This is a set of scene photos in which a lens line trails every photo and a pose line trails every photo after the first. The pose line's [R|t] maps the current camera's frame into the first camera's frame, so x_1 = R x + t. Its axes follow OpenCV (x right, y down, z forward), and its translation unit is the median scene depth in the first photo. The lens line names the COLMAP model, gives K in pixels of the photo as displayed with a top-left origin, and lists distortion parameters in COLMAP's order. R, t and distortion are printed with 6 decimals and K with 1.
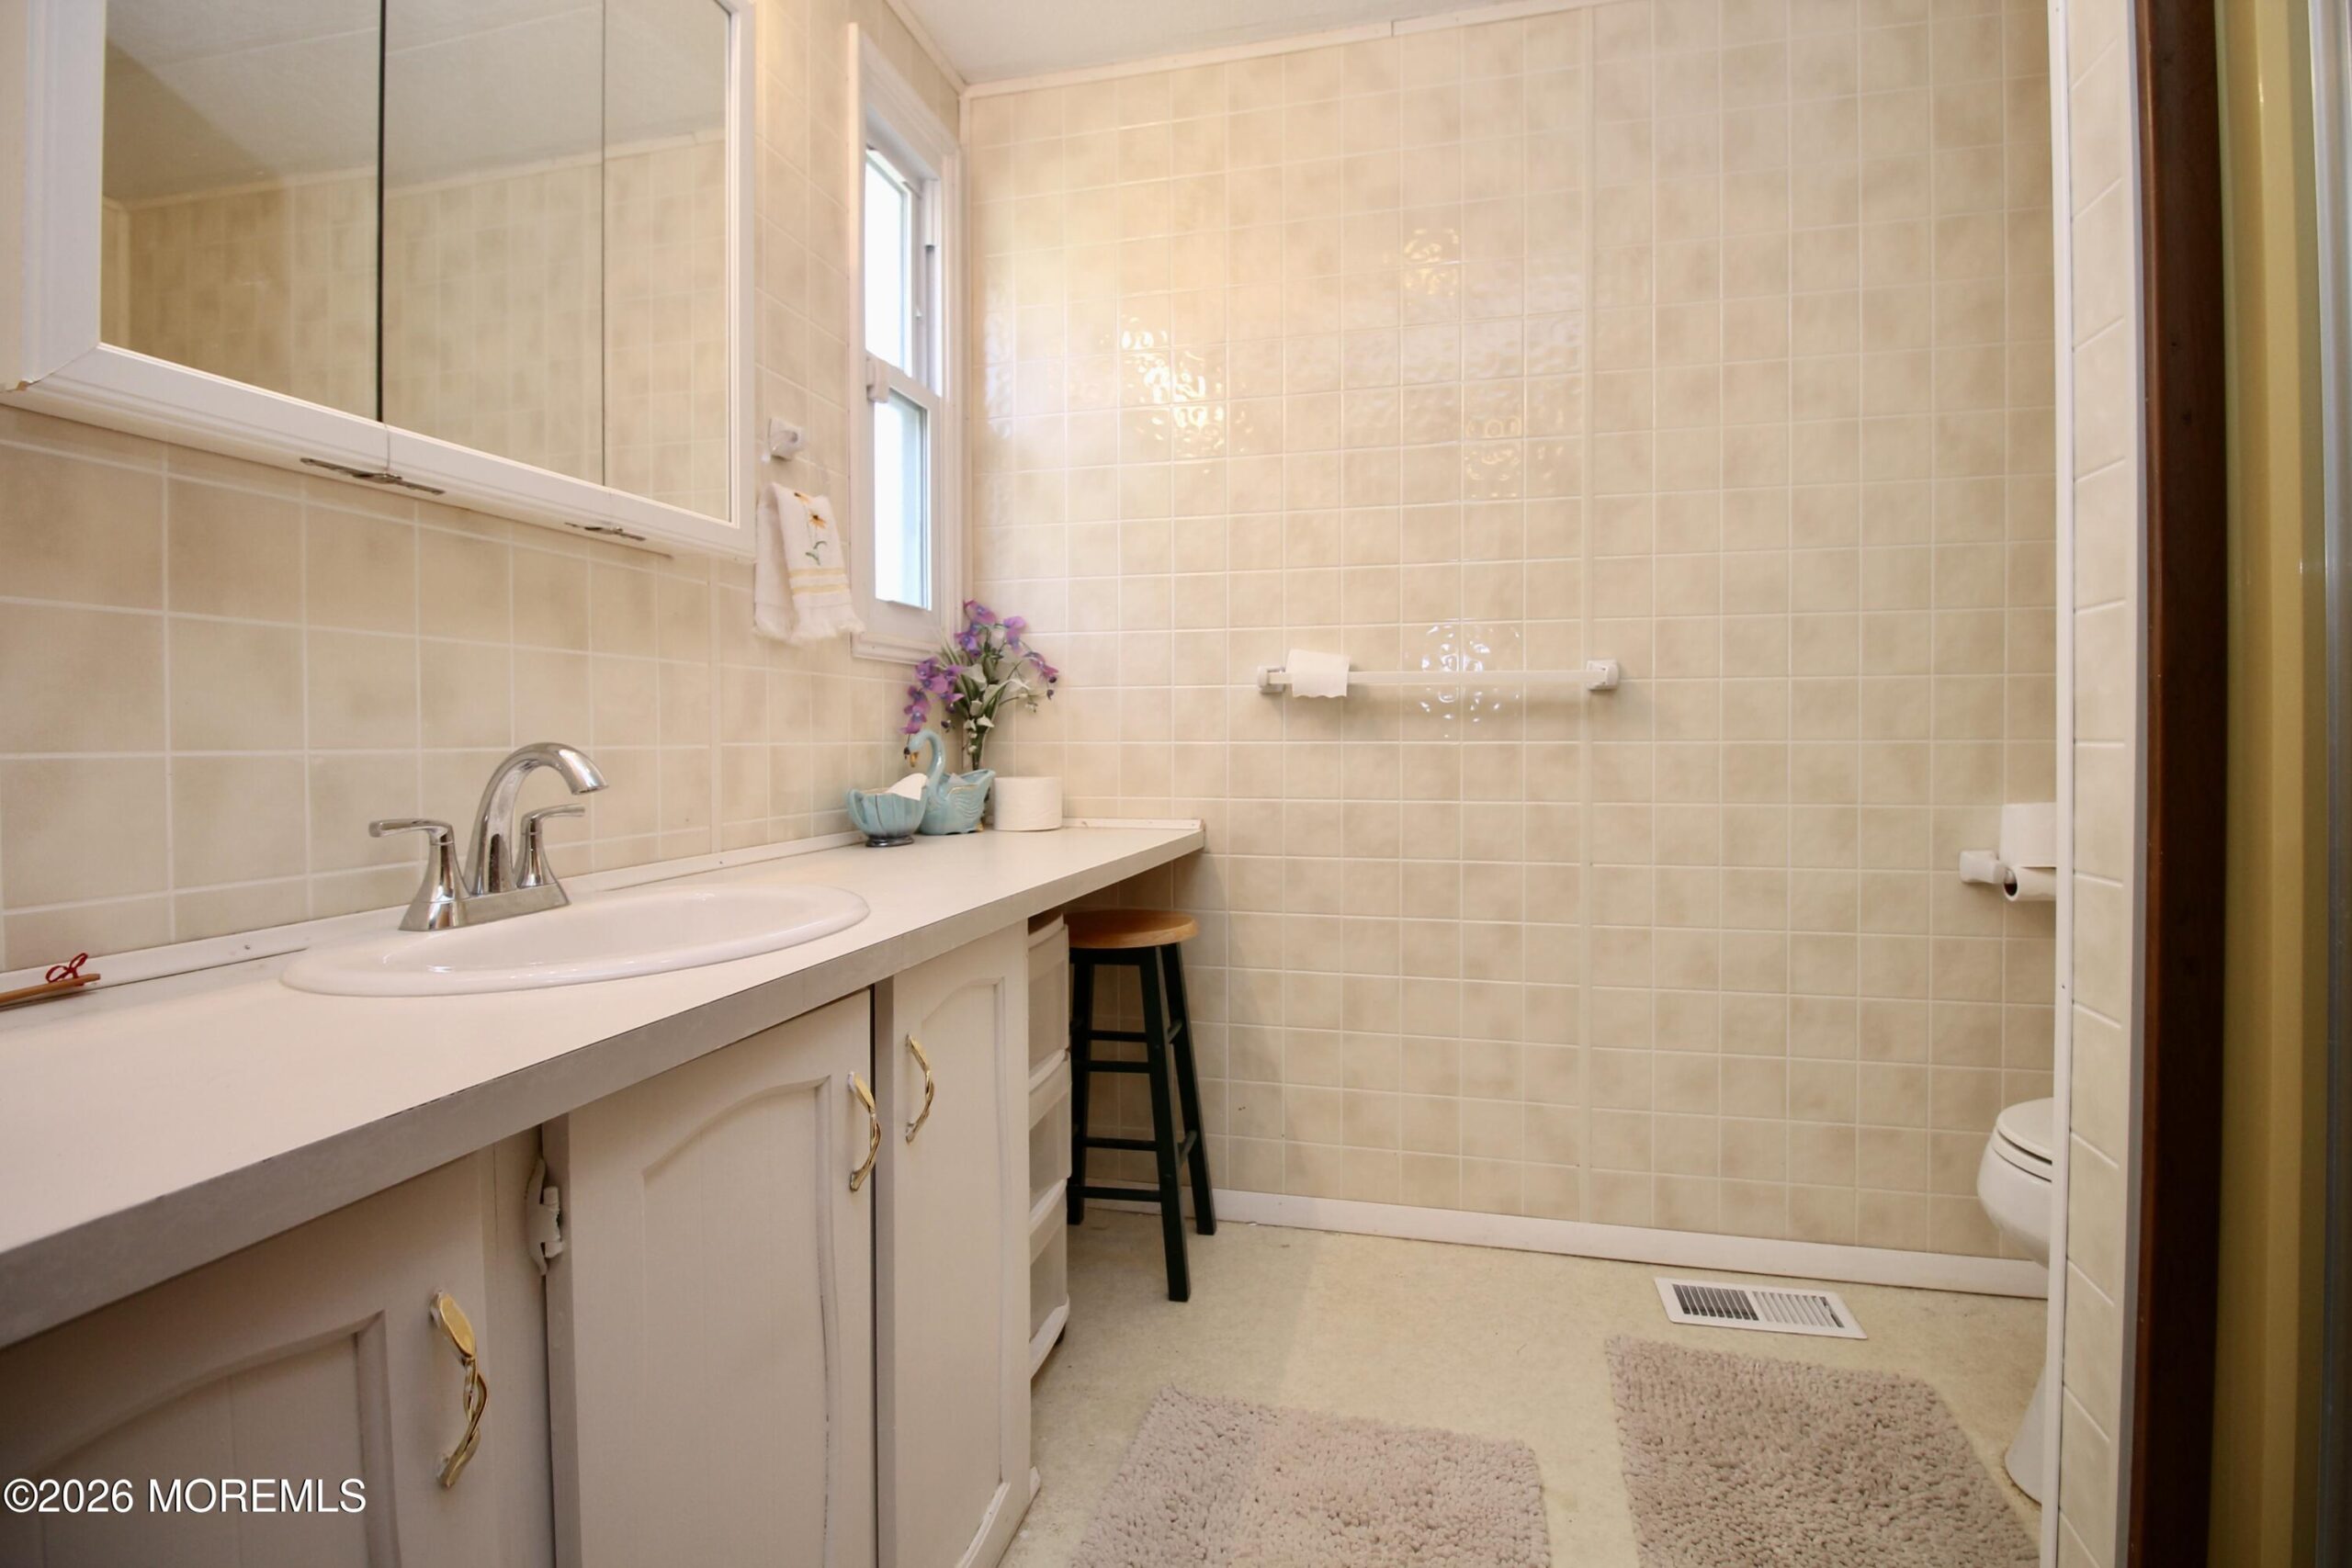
lens RADIAL K [[1101.5, 0, 1189.9], [0, 1101.5, 754.0], [0, 0, 1]] dist [-0.003152, -0.010970]
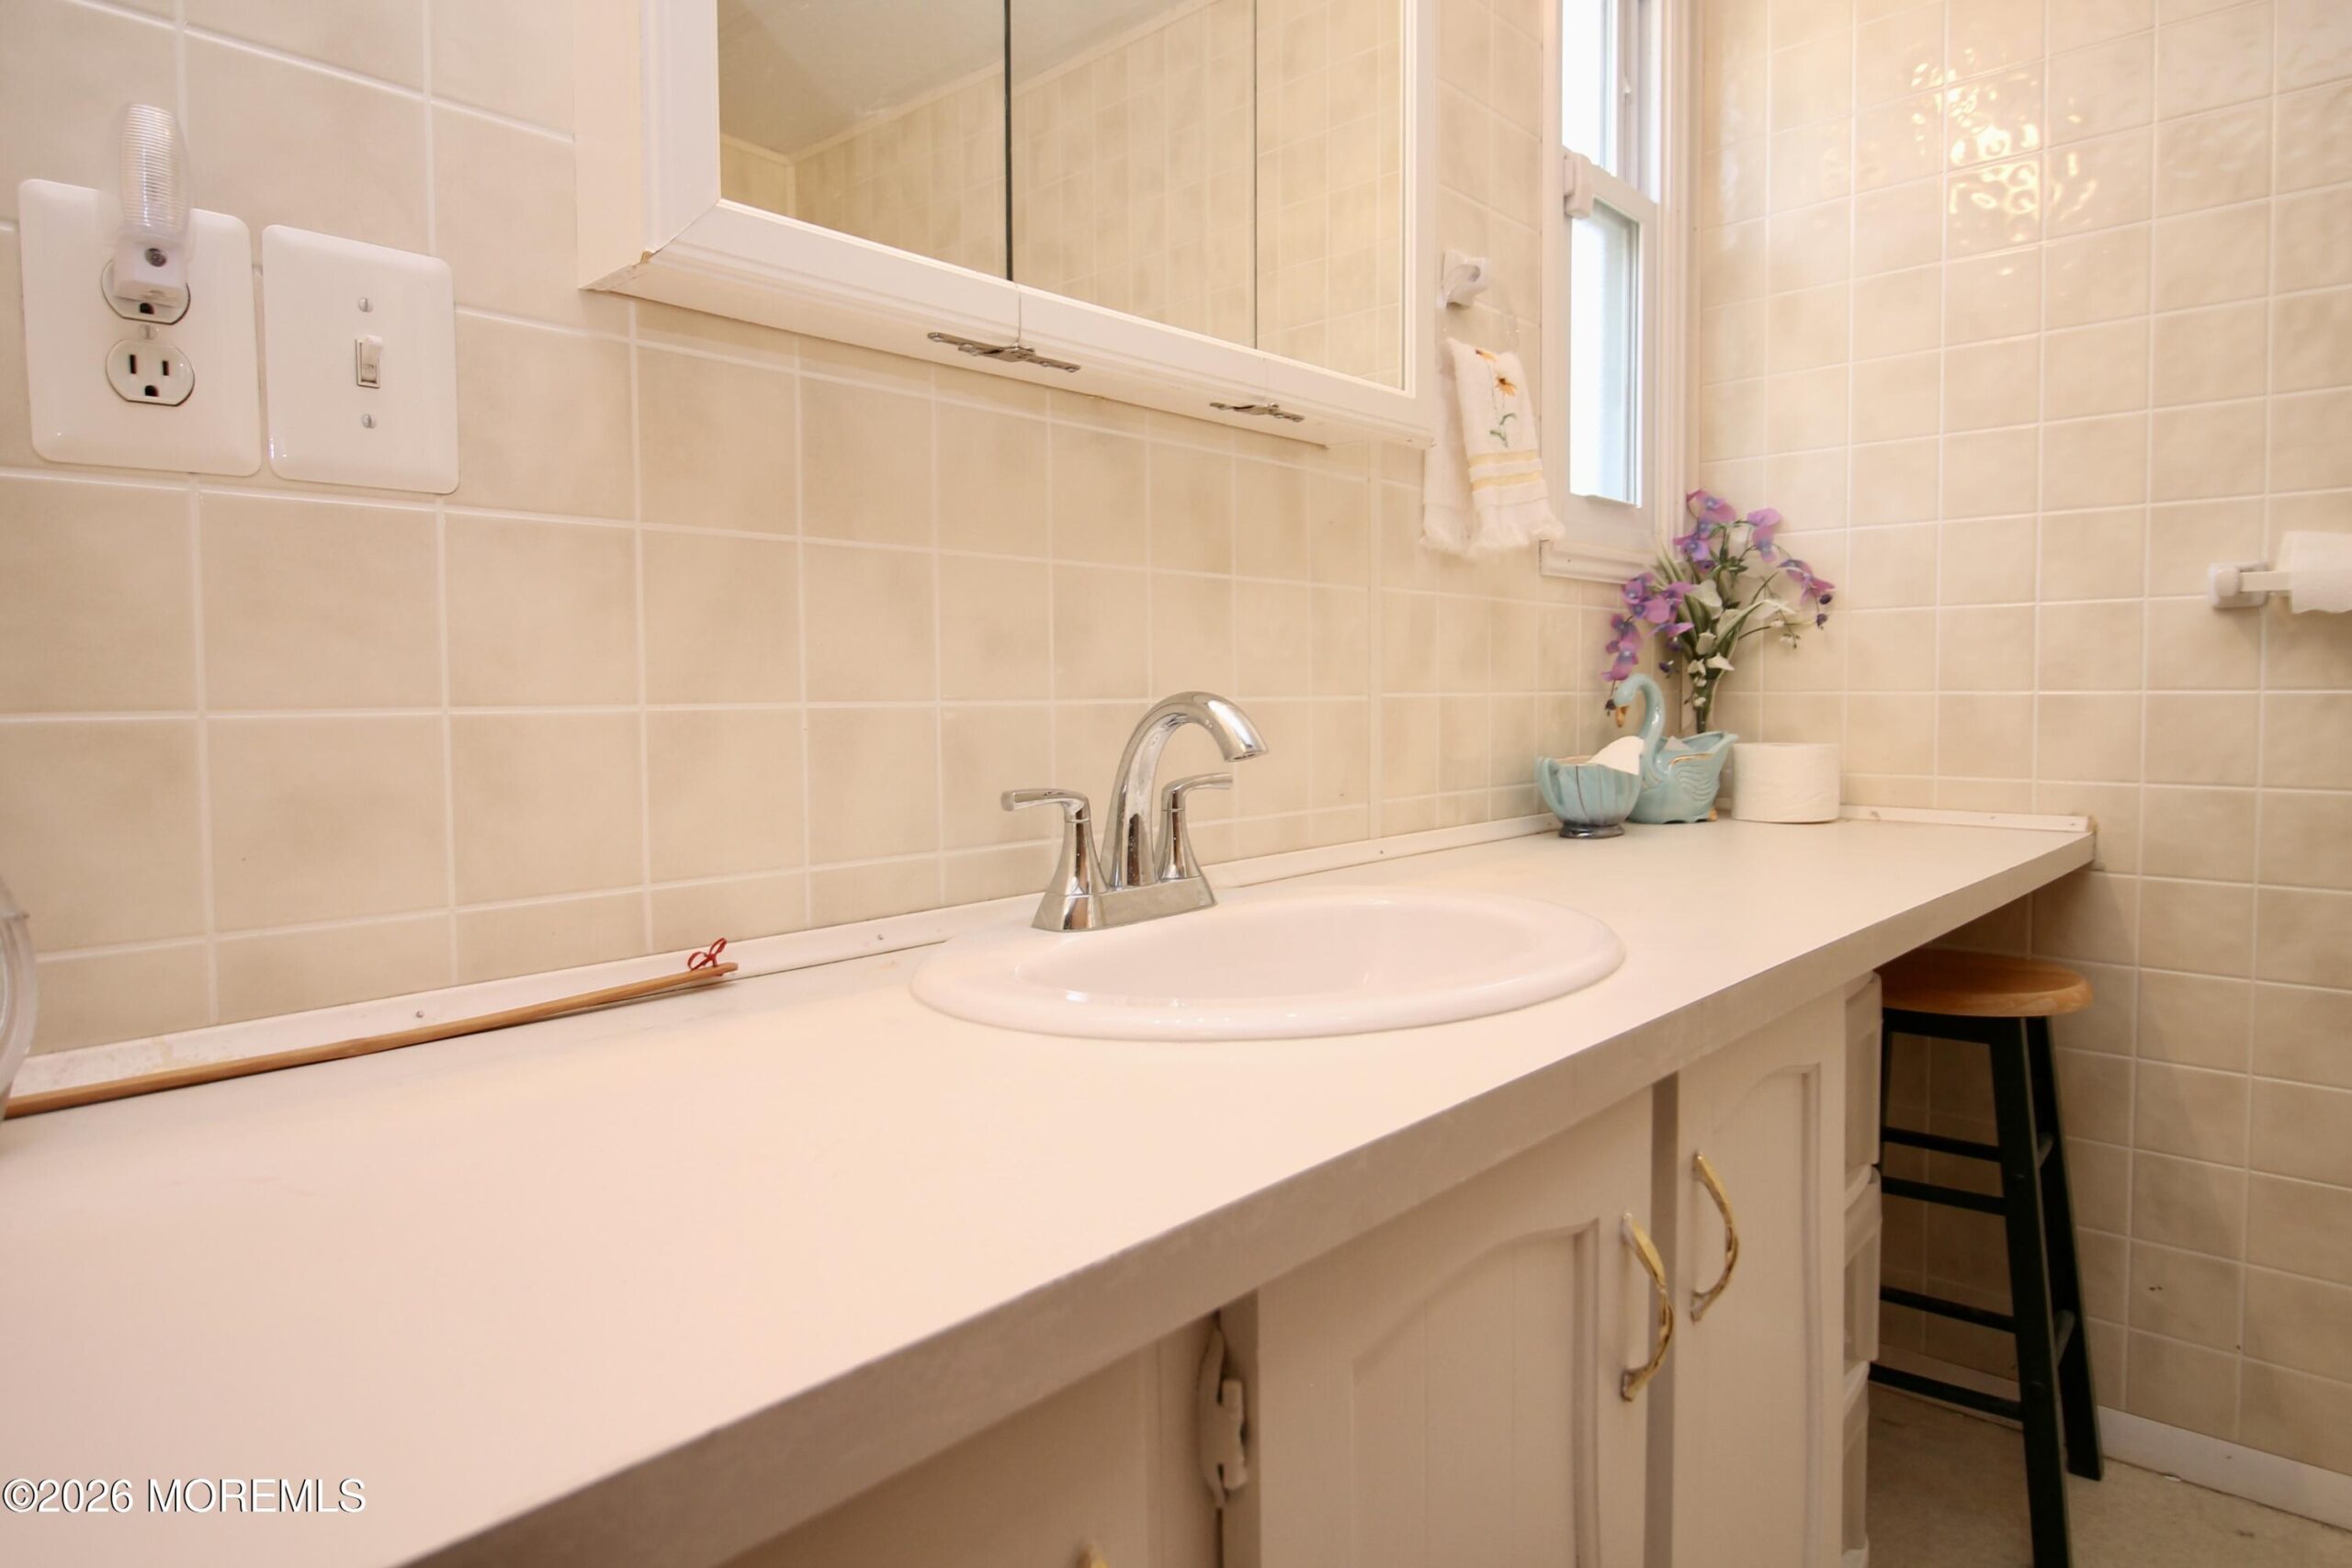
lens RADIAL K [[1376.3, 0, 1186.6], [0, 1376.3, 775.4], [0, 0, 1]] dist [-0.008741, -0.000134]
pose [[0.872923, 0.026562, -0.487135, -0.078078], [-0.003197, 0.998807, 0.048733, 0.000624], [0.487848, -0.040983, 0.871966, 0.105068]]
